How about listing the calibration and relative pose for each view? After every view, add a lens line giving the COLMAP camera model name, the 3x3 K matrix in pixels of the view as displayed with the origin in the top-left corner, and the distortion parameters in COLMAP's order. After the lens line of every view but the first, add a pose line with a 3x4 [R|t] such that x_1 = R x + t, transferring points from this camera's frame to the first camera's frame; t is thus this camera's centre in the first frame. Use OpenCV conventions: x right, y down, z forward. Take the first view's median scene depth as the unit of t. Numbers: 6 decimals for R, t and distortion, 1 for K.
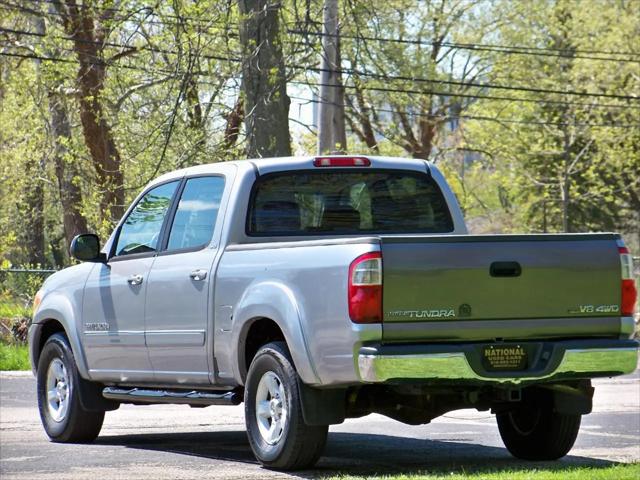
lens RADIAL K [[2589.5, 0, 320.0], [0, 2589.5, 240.0], [0, 0, 1]] dist [-0.152849, 3.027473]
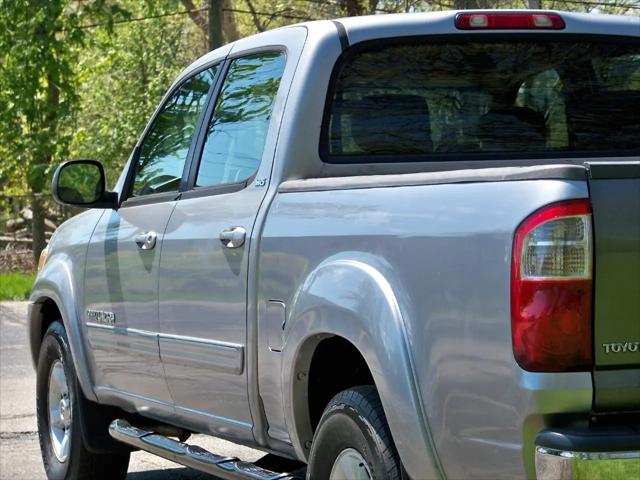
lens RADIAL K [[2589.5, 0, 320.0], [0, 2589.5, 240.0], [0, 0, 1]] dist [-0.152849, 3.027473]
pose [[0.997191, -0.004213, -0.074784, 0.009656], [0.006406, 0.999556, 0.029109, -0.001083], [0.074629, -0.029506, 0.996775, 0.491892]]
